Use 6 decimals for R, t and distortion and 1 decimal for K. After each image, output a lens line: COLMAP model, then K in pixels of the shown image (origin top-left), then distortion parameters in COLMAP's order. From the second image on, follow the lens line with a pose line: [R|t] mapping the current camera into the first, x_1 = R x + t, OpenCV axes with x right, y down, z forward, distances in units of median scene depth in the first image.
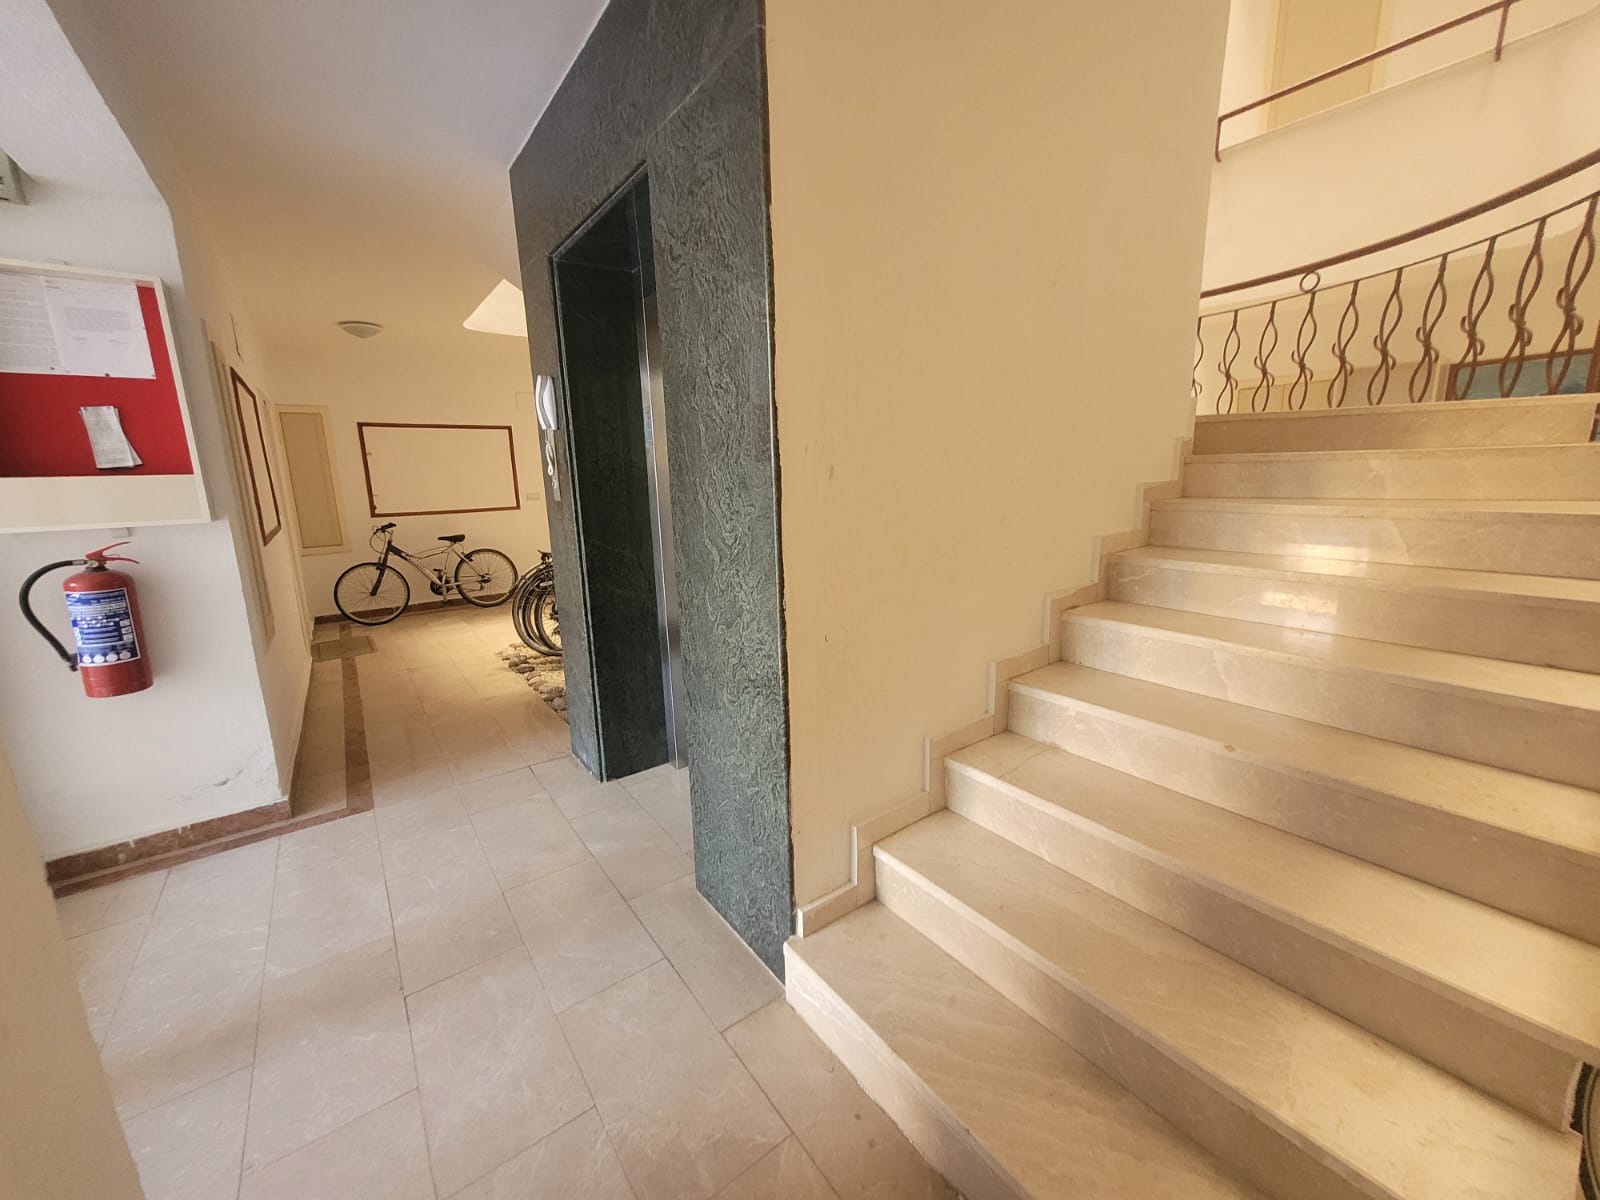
lens RADIAL K [[627.1, 0, 812.3], [0, 627.1, 595.6], [0, 0, 1]] dist [-0.001532, 0.000227]
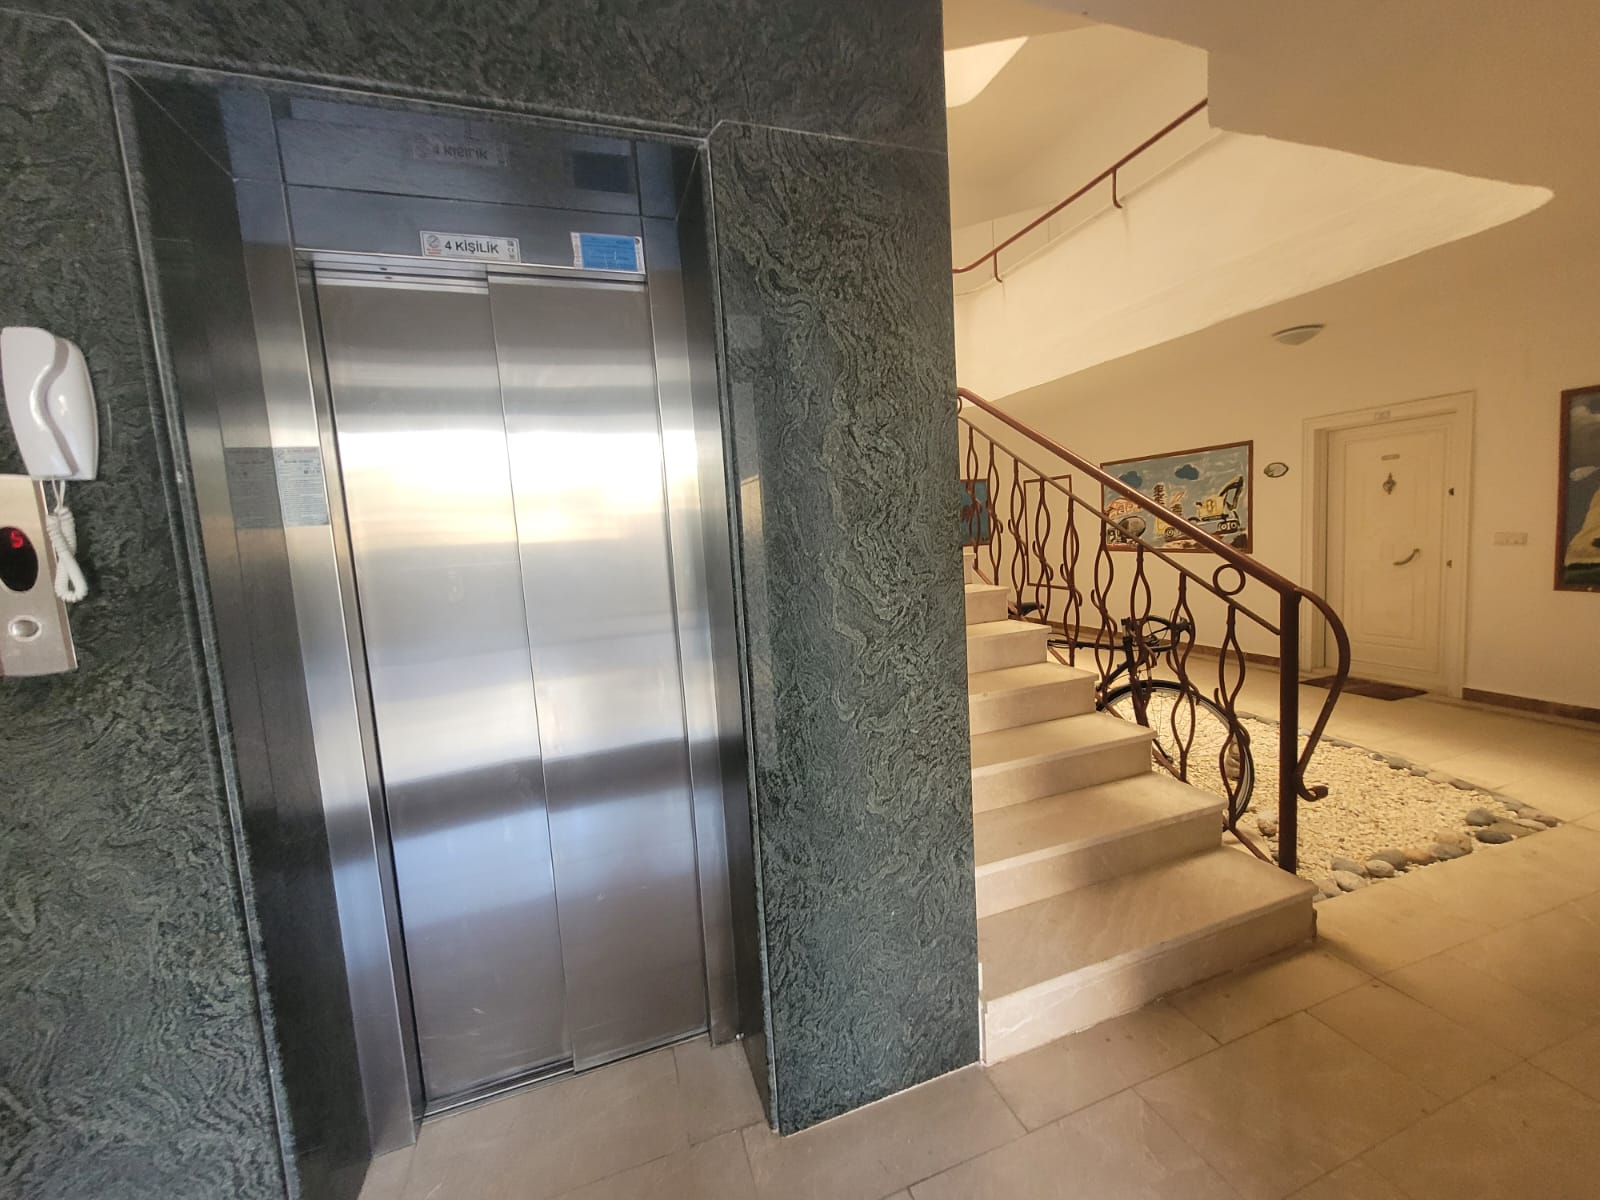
lens RADIAL K [[627.1, 0, 801.7], [0, 627.1, 591.3], [0, 0, 1]] dist [-0.001532, 0.000227]
pose [[0.307825, -0.090251, 0.947153, -1.059935], [0.244154, 0.969649, 0.013044, -0.168905], [-0.919583, 0.227236, 0.320518, 0.841428]]
